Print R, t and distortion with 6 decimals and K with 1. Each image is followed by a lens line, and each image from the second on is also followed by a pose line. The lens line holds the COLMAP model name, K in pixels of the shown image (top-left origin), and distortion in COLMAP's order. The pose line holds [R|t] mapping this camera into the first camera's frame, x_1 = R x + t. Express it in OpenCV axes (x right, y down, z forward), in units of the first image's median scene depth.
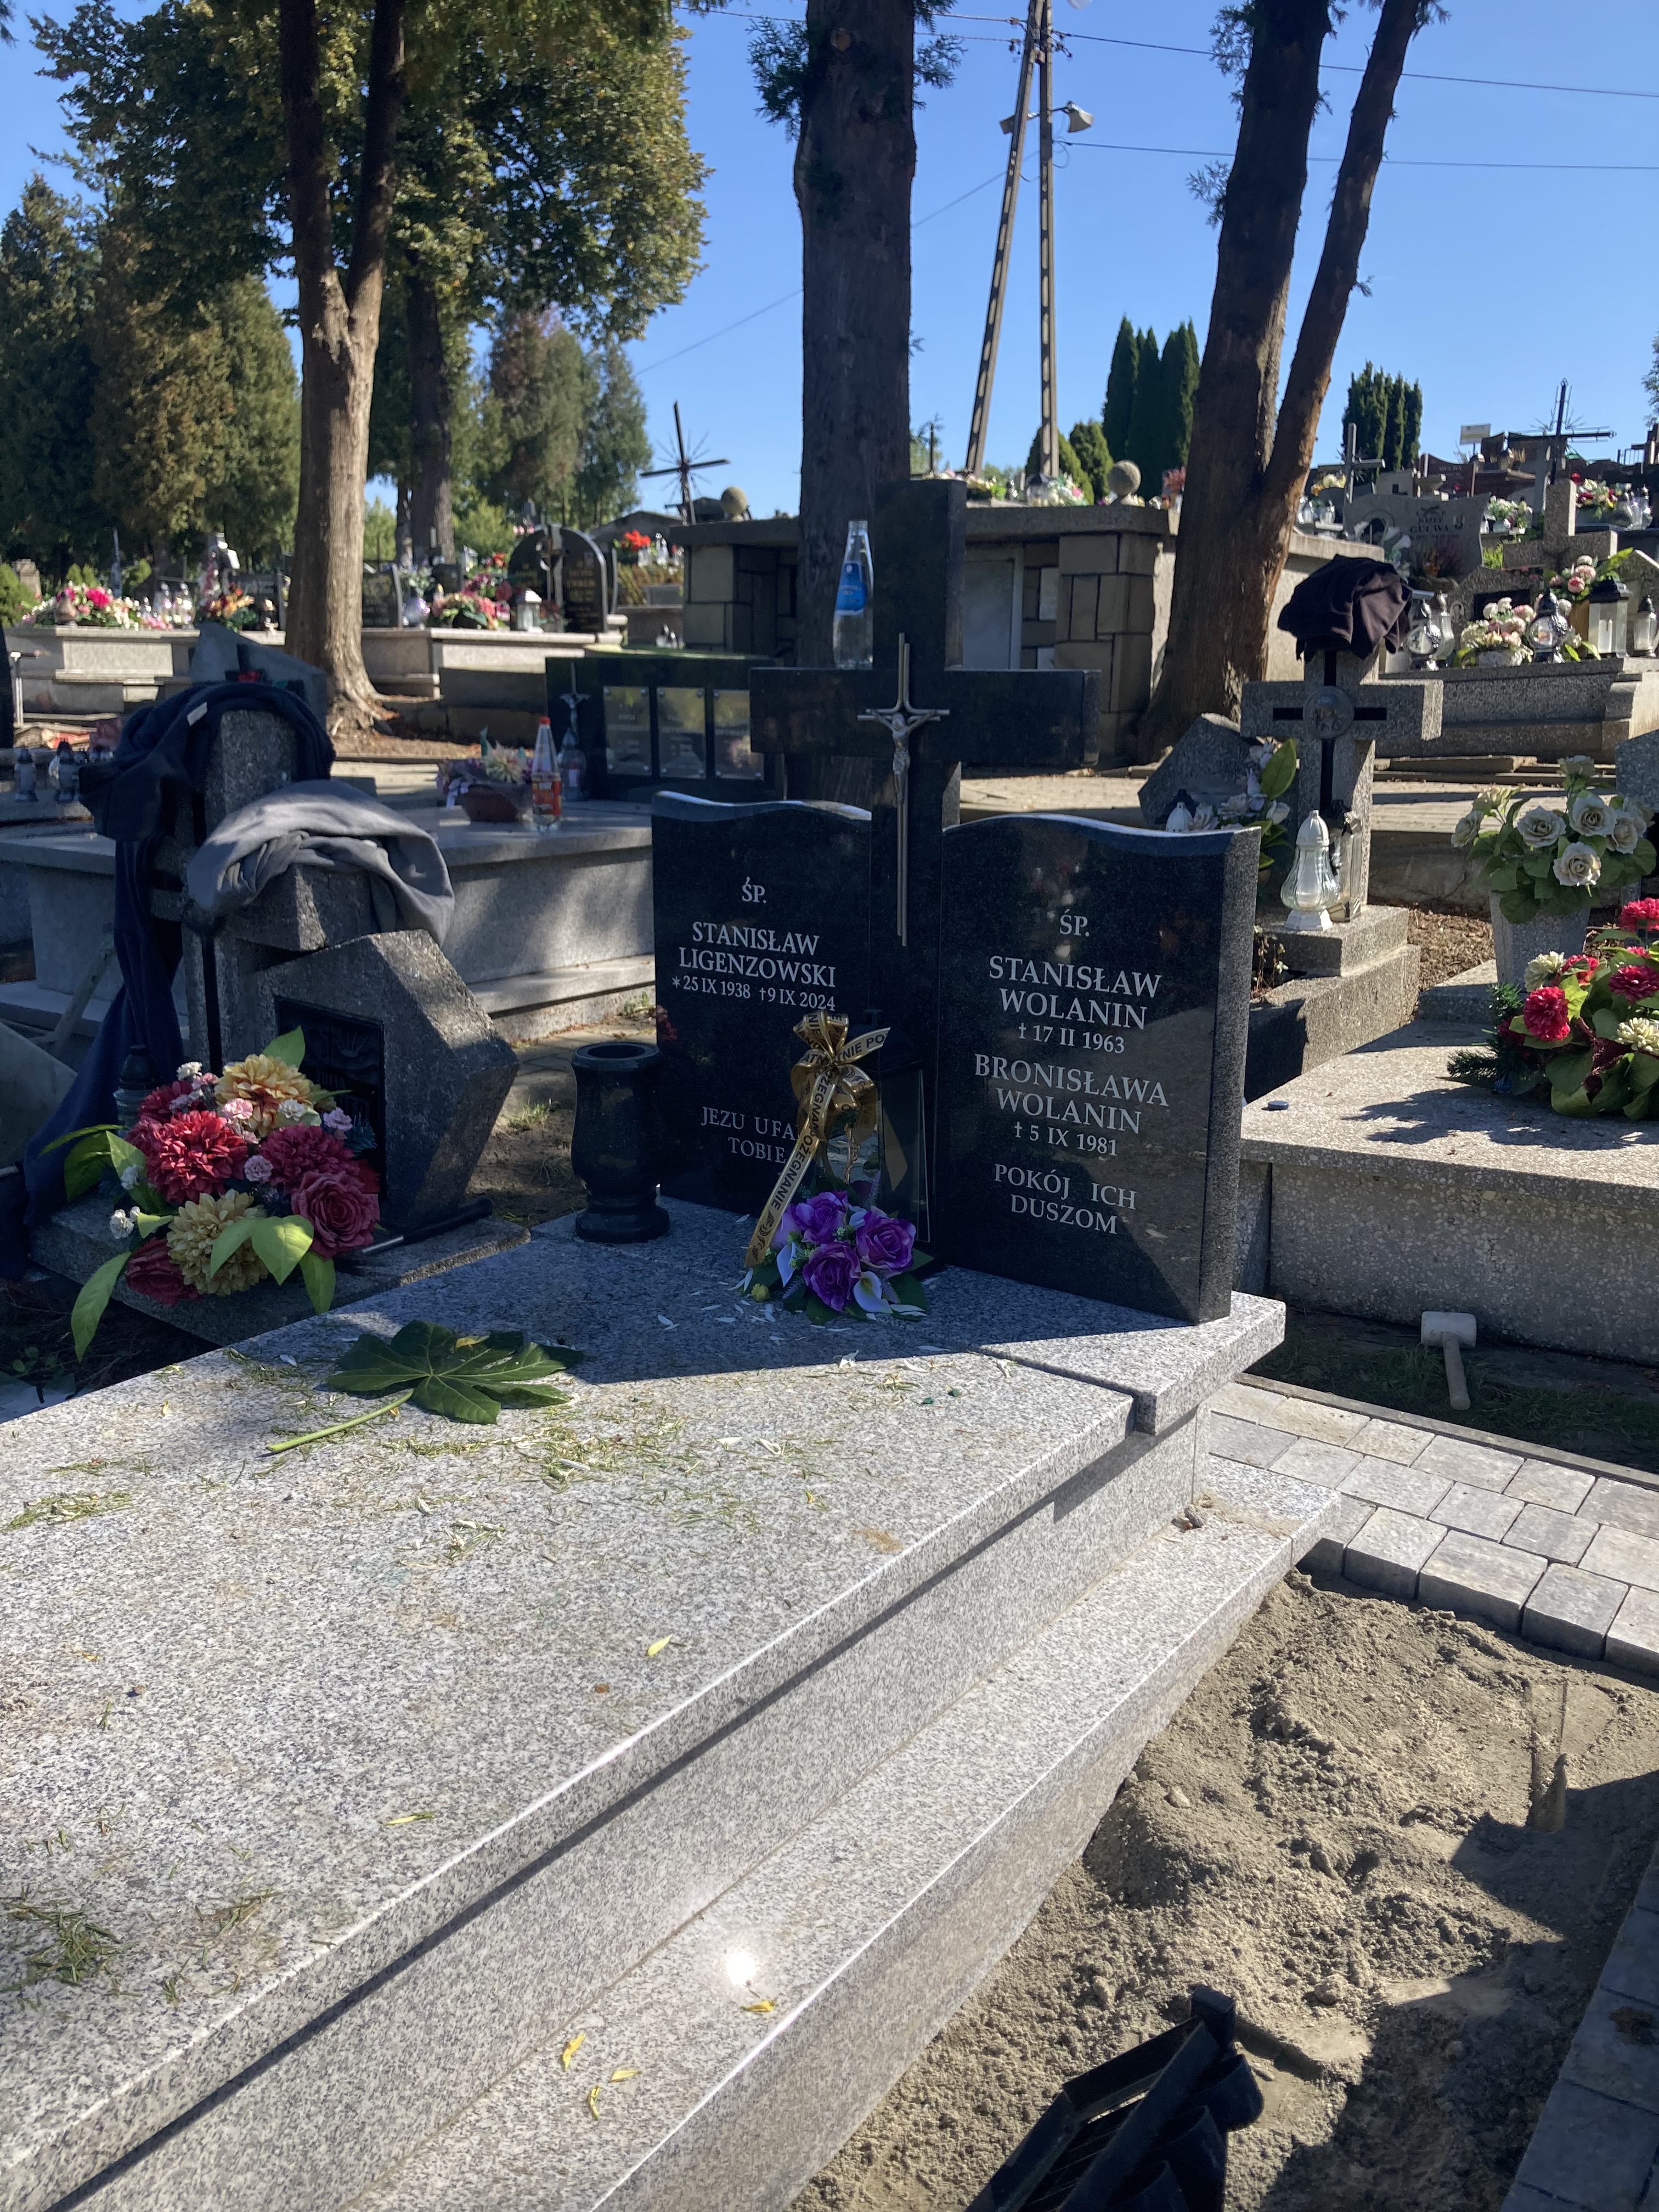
lens RADIAL K [[1788.0, 0, 827.9], [0, 1788.0, 1128.0], [0, 0, 1]] dist [0.082752, -0.177443]
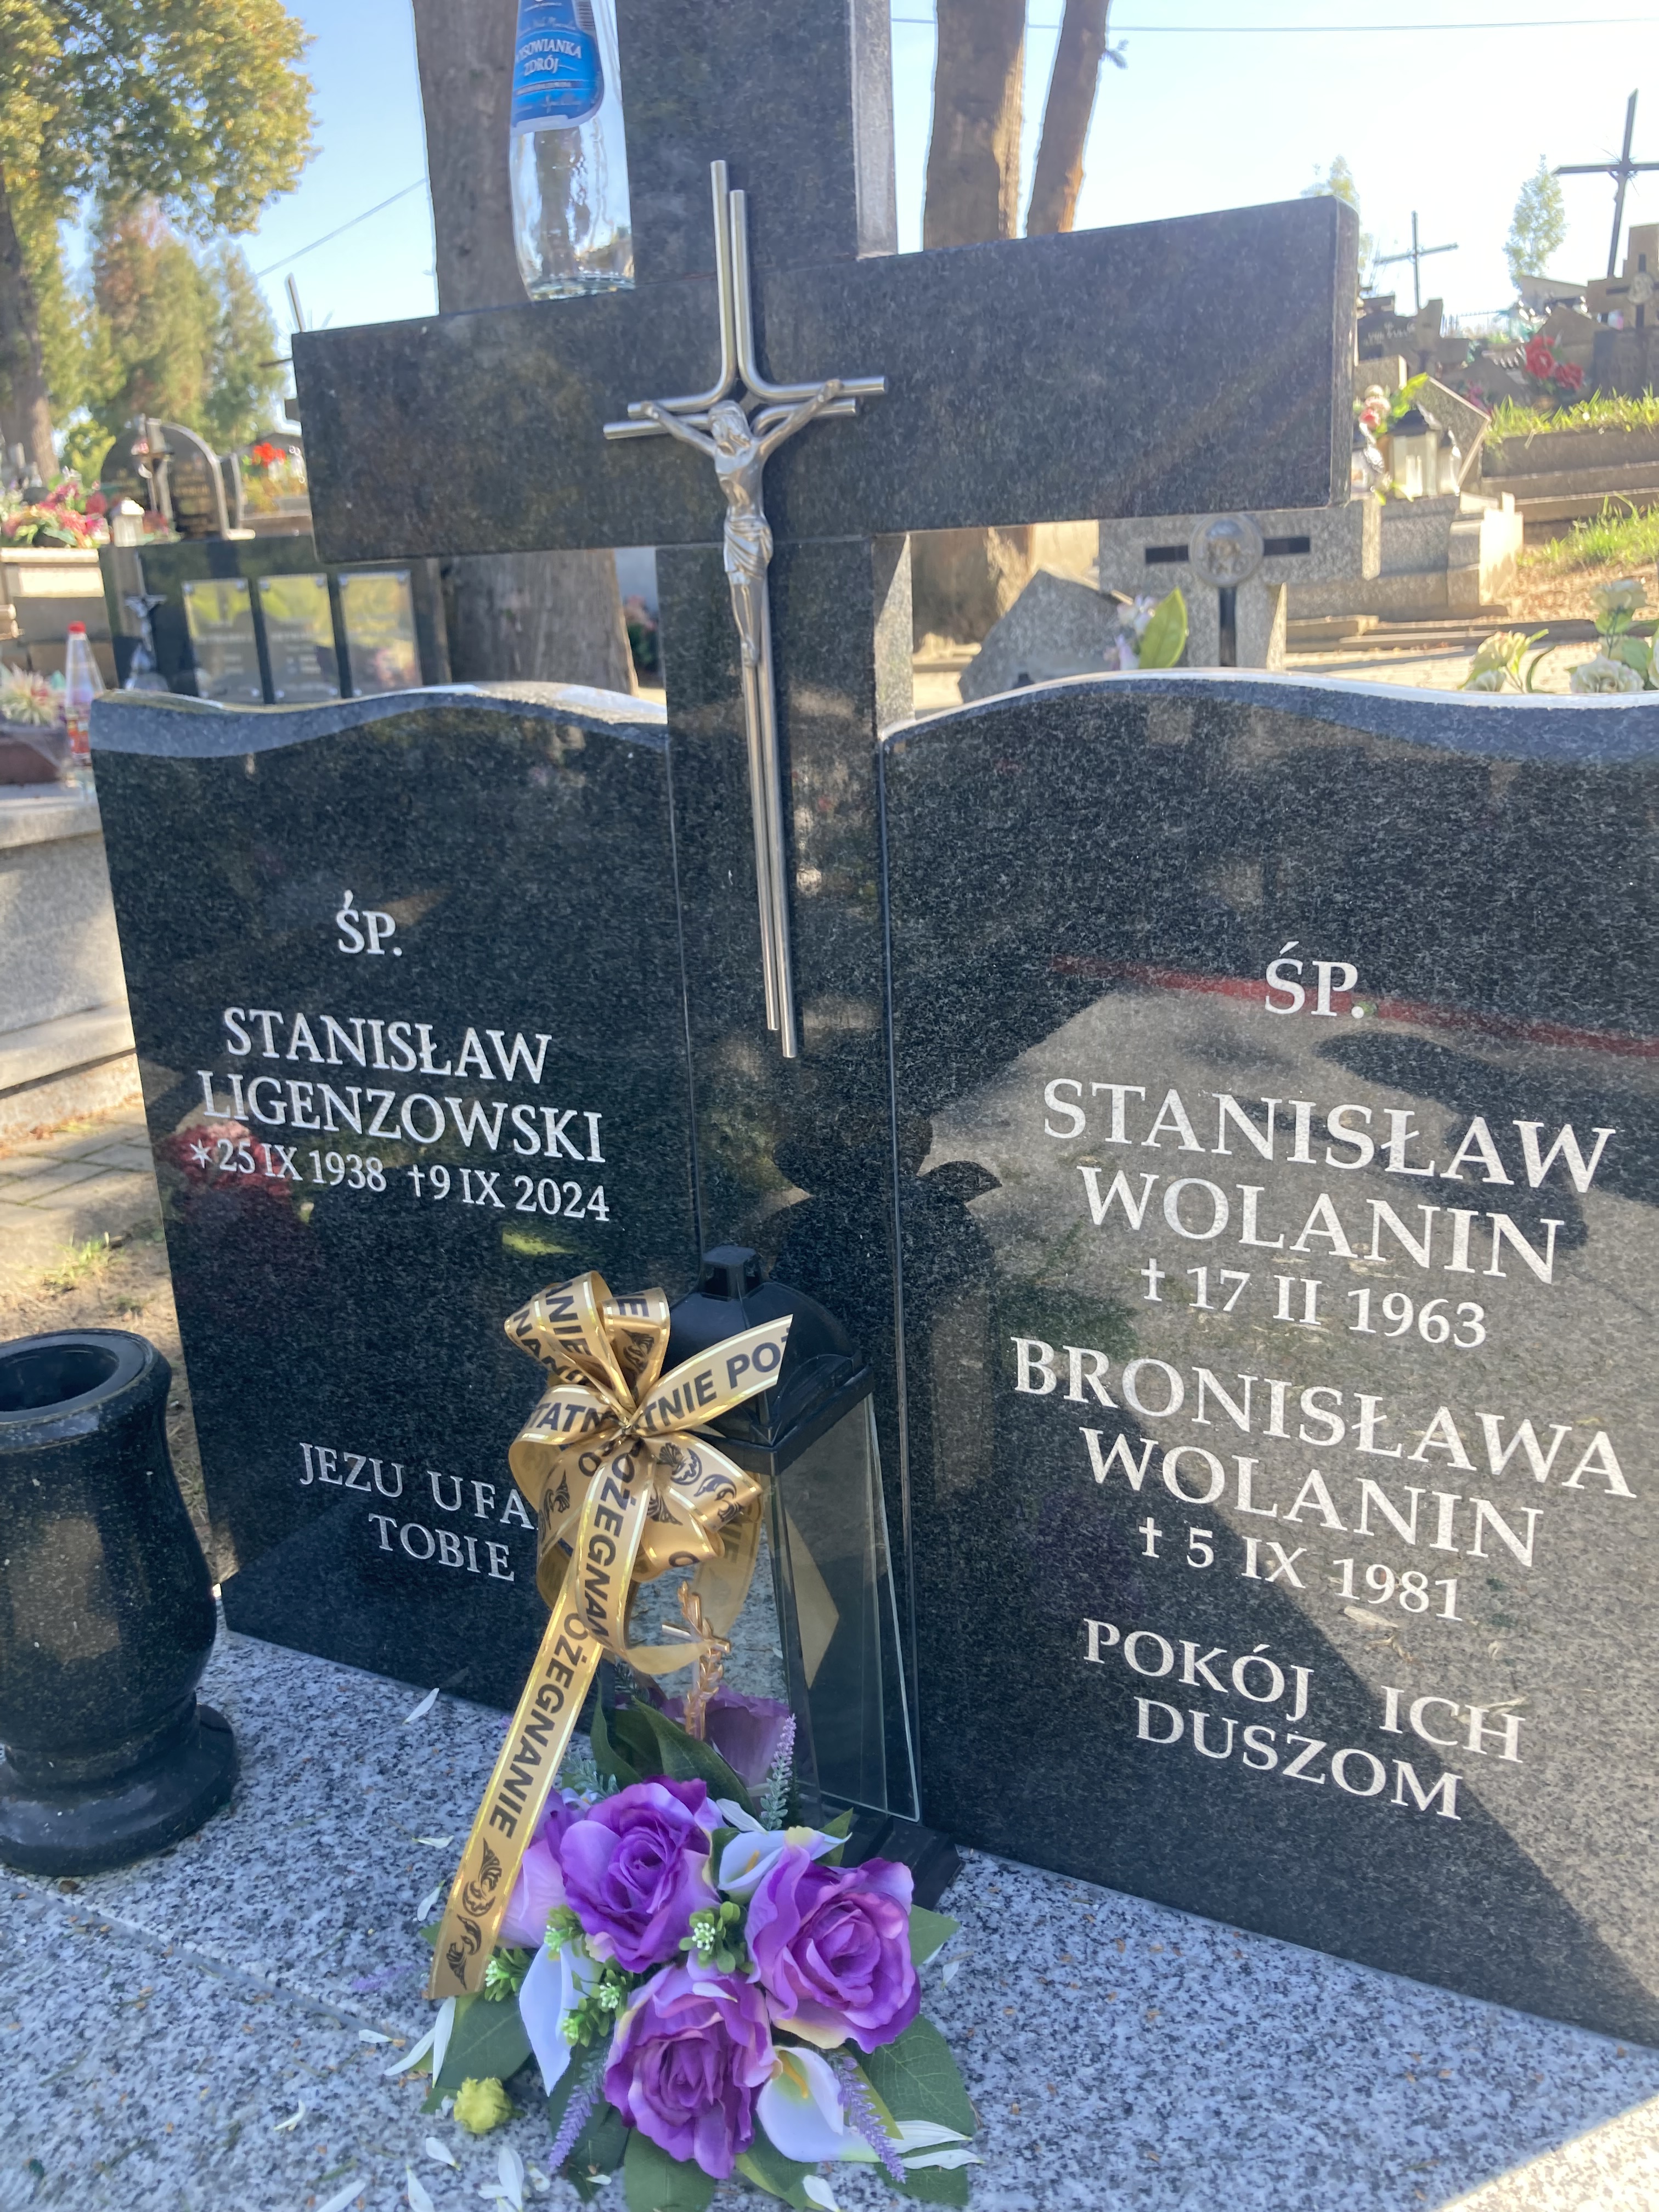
lens RADIAL K [[1840.5, 0, 829.5], [0, 1840.5, 1106.0], [0, 0, 1]] dist [0.065008, -0.153843]
pose [[0.984242, -0.092178, 0.150903, -0.007521], [0.088296, 0.995572, 0.032244, -0.105753], [-0.153207, -0.018412, 0.988023, 0.640776]]
